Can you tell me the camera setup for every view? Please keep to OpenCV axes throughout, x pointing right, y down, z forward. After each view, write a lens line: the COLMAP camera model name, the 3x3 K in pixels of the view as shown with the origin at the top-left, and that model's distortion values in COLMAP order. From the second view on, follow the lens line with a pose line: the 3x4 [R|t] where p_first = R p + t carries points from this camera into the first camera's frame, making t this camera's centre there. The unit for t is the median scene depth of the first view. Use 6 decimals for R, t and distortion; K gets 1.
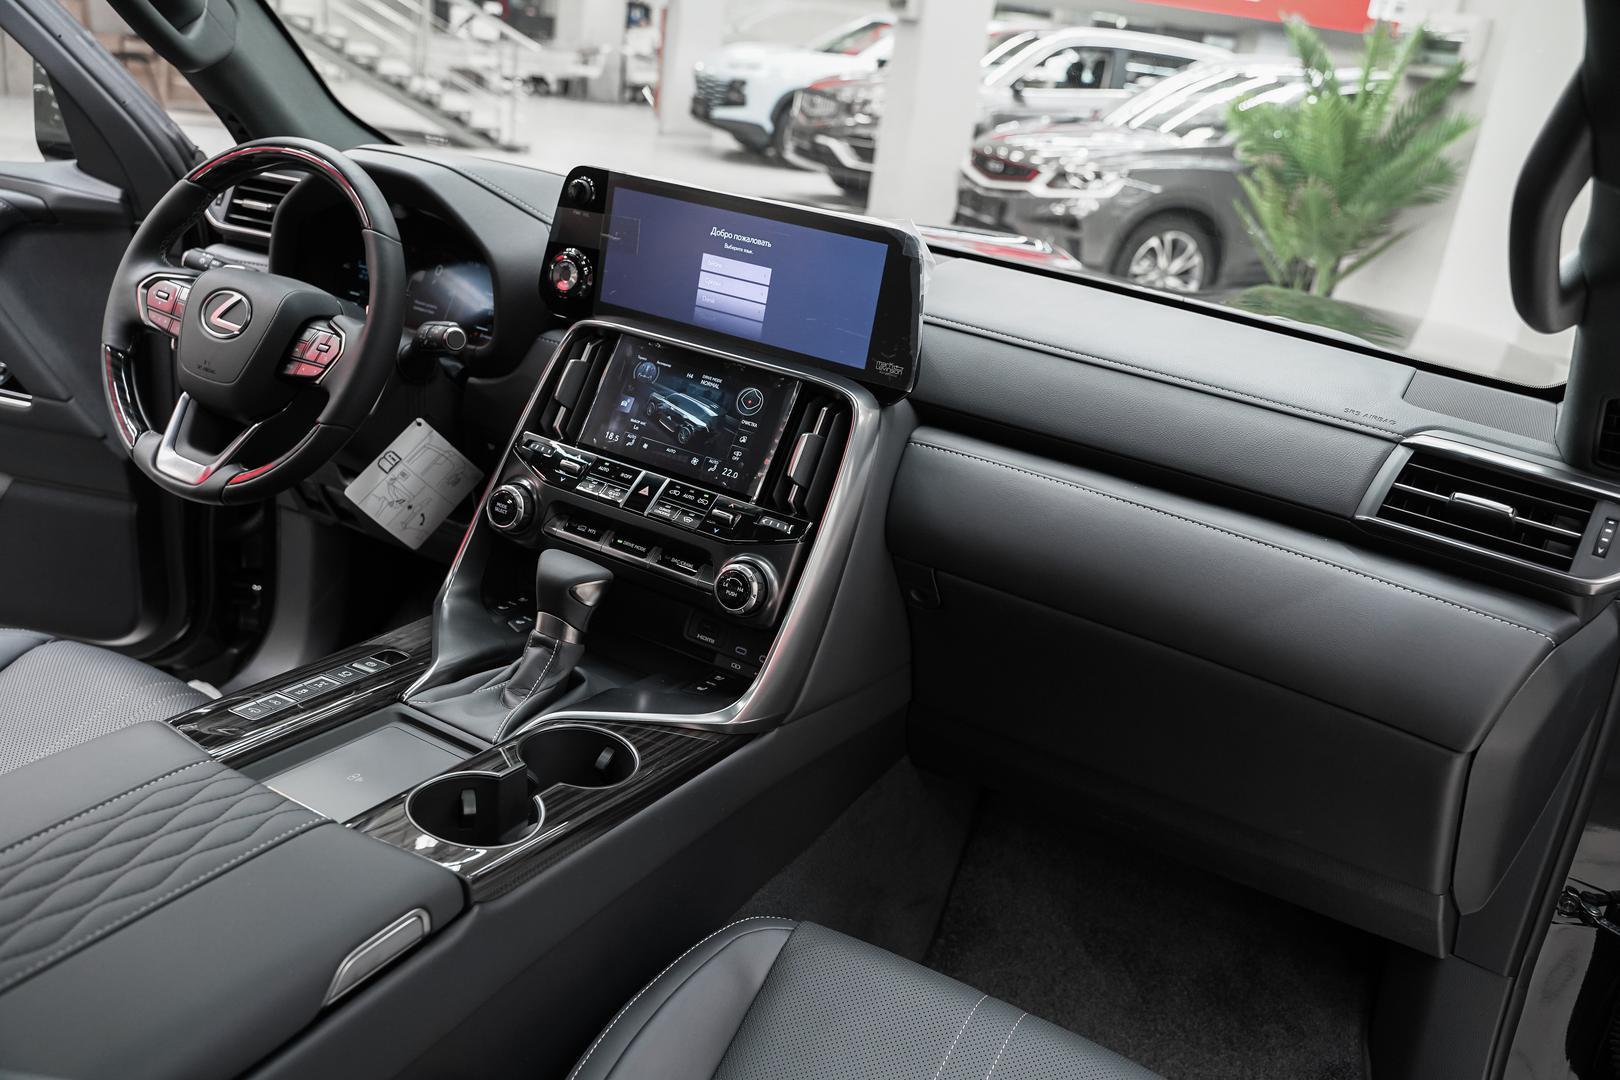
lens RADIAL K [[1314.2, 0, 818.2], [0, 1314.2, 541.3], [0, 0, 1]] dist [-0.013454, 0.010766]
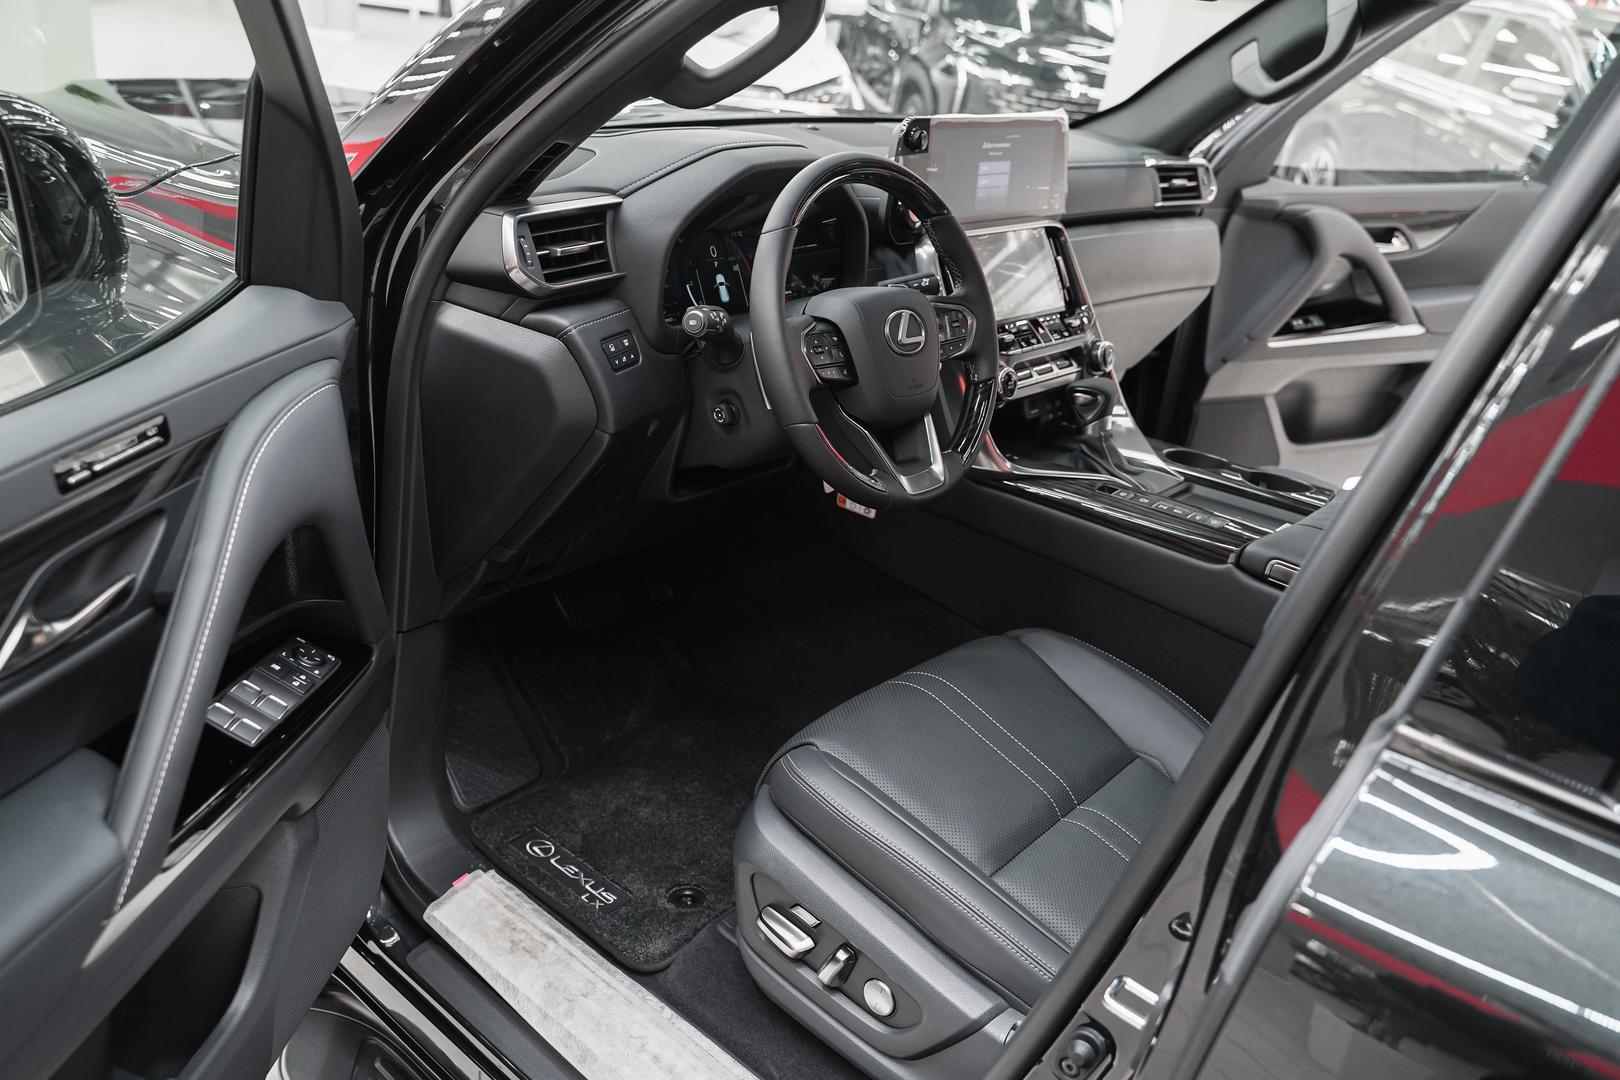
lens RADIAL K [[1314.2, 0, 795.6], [0, 1314.2, 540.3], [0, 0, 1]] dist [-0.013454, 0.010766]
pose [[0.227904, -0.492189, 0.840125, -1.507616], [0.268001, 0.861213, 0.431842, -0.531315], [-0.936074, 0.126735, 0.328181, 0.781284]]
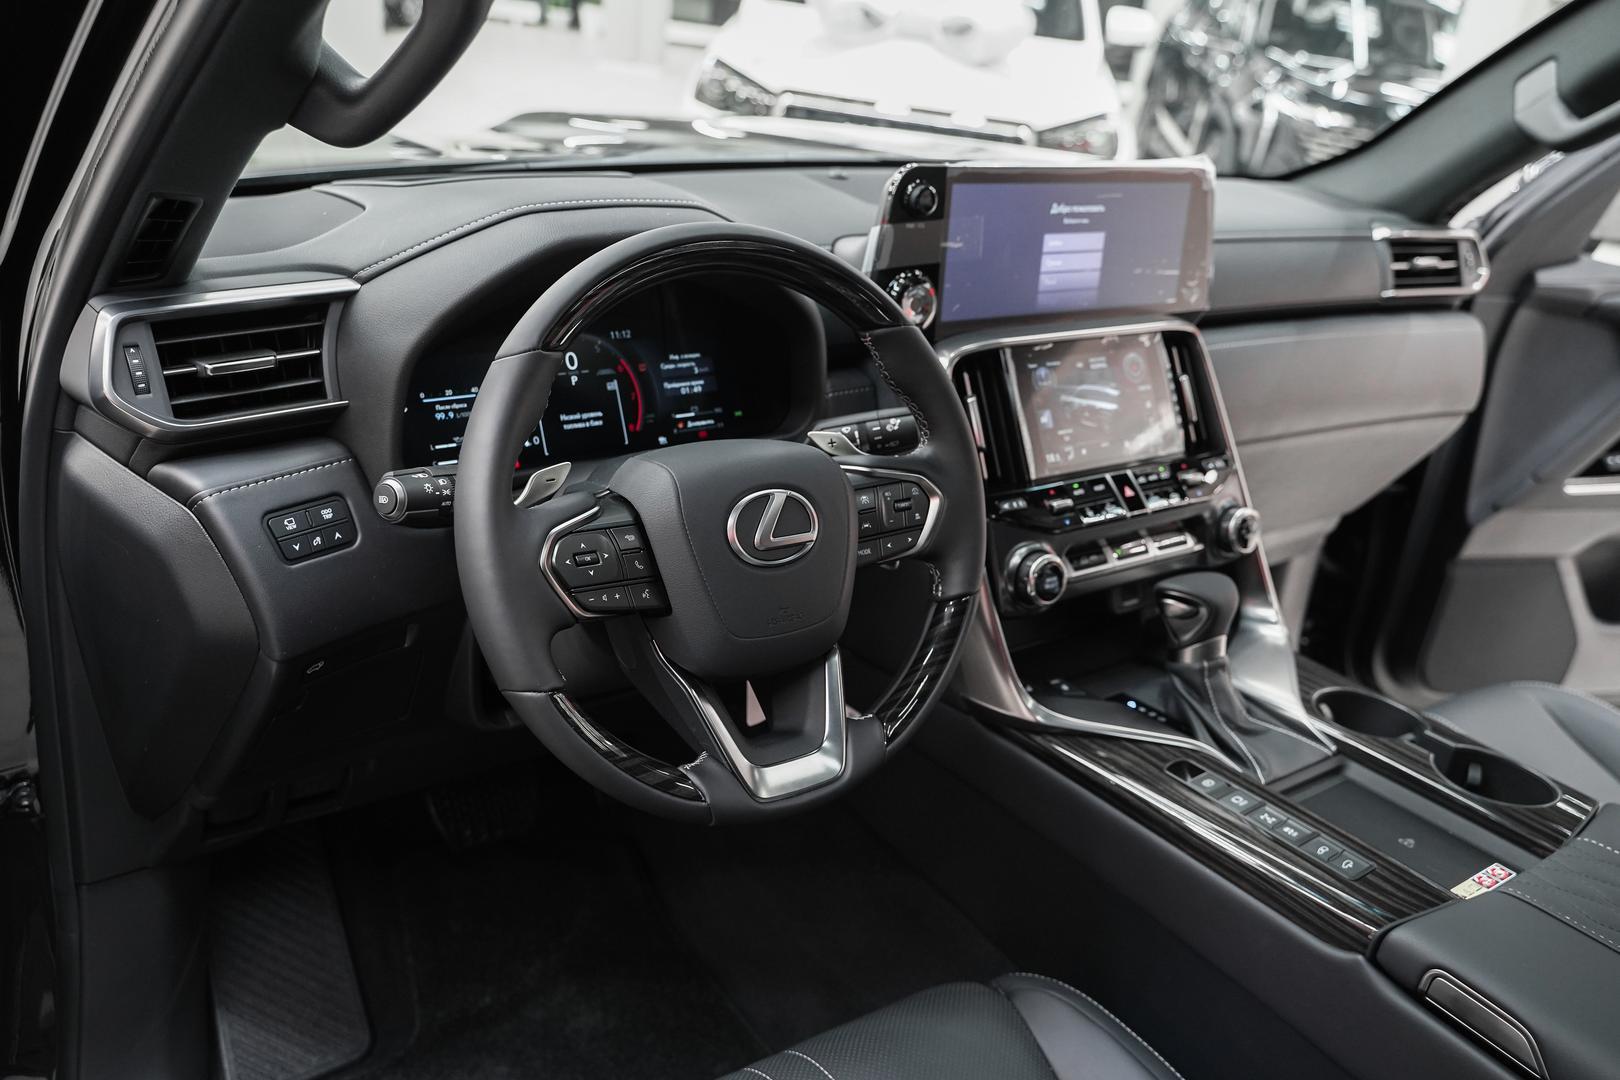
lens RADIAL K [[1314.2, 0, 819.4], [0, 1314.2, 534.3], [0, 0, 1]] dist [-0.013454, 0.010766]
pose [[0.441725, -0.441021, 0.781268, -0.970398], [0.277780, 0.895272, 0.348320, -0.397474], [-0.853064, 0.063159, 0.517970, 0.677395]]
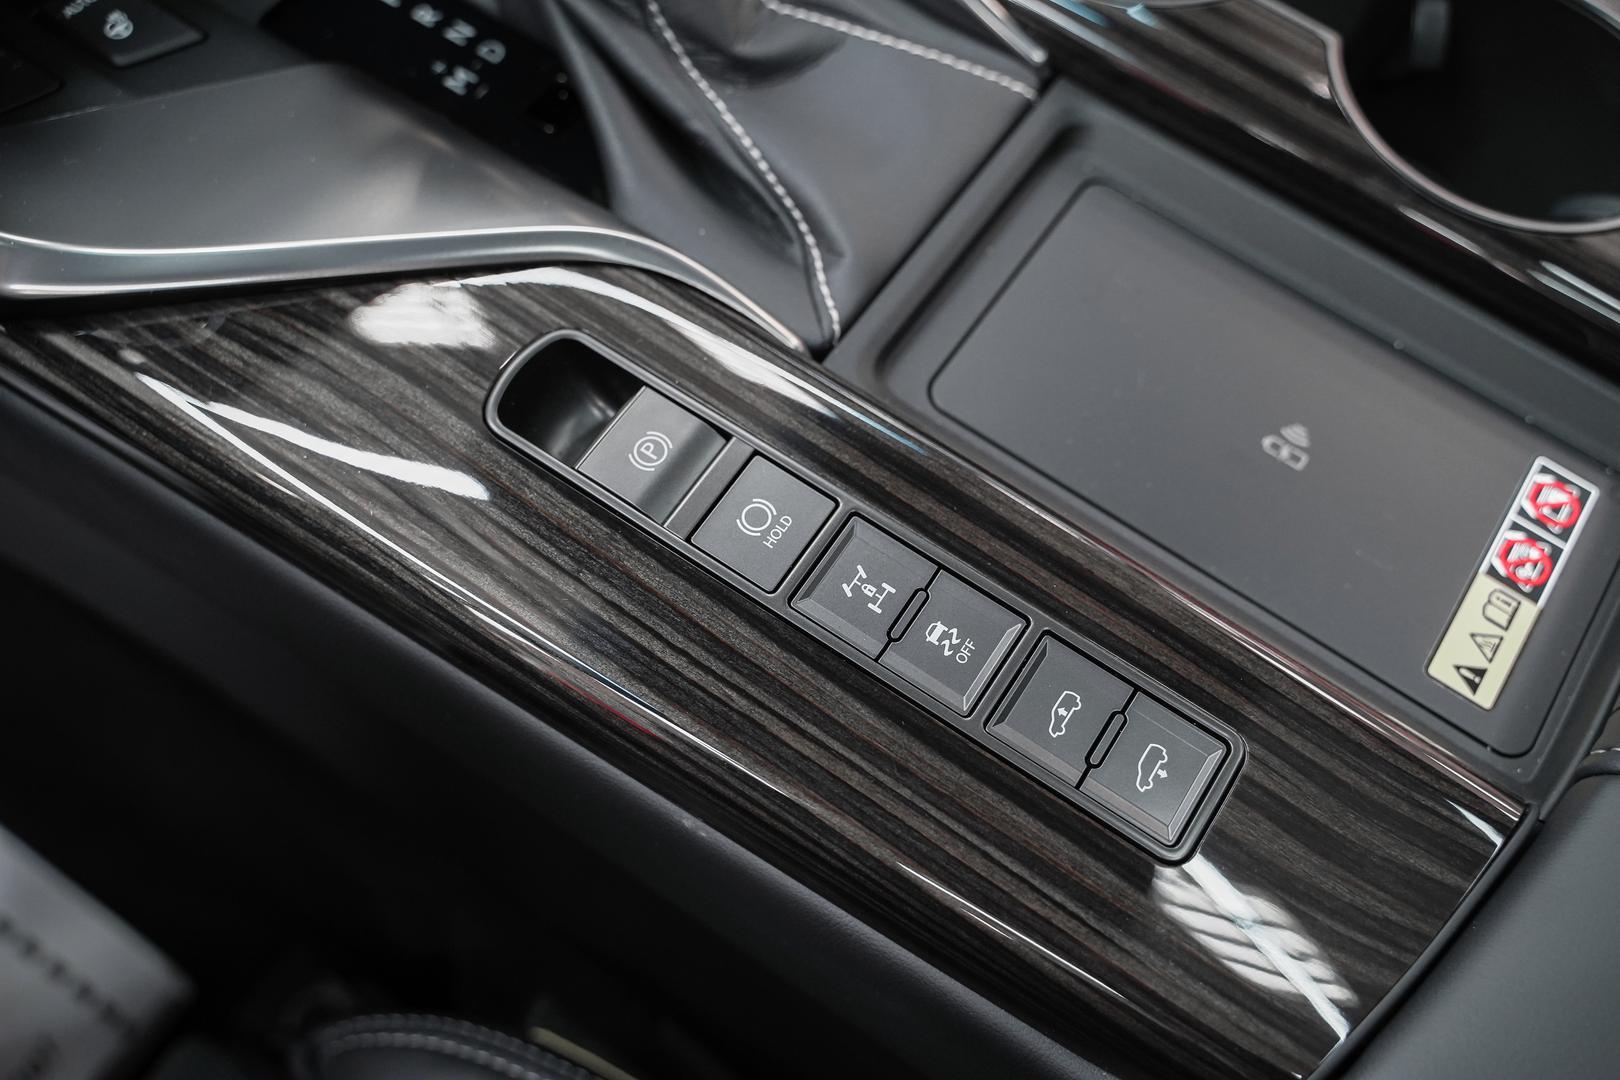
lens RADIAL K [[1559.7, 0, 809.5], [0, 1559.7, 537.3], [0, 0, 1]] dist [-0.016931, 0.000000]
pose [[0.112011, -0.945371, 0.306149, -0.397577], [0.246912, 0.324904, 0.912947, -0.144916], [-0.962543, -0.026668, 0.269816, 0.802700]]
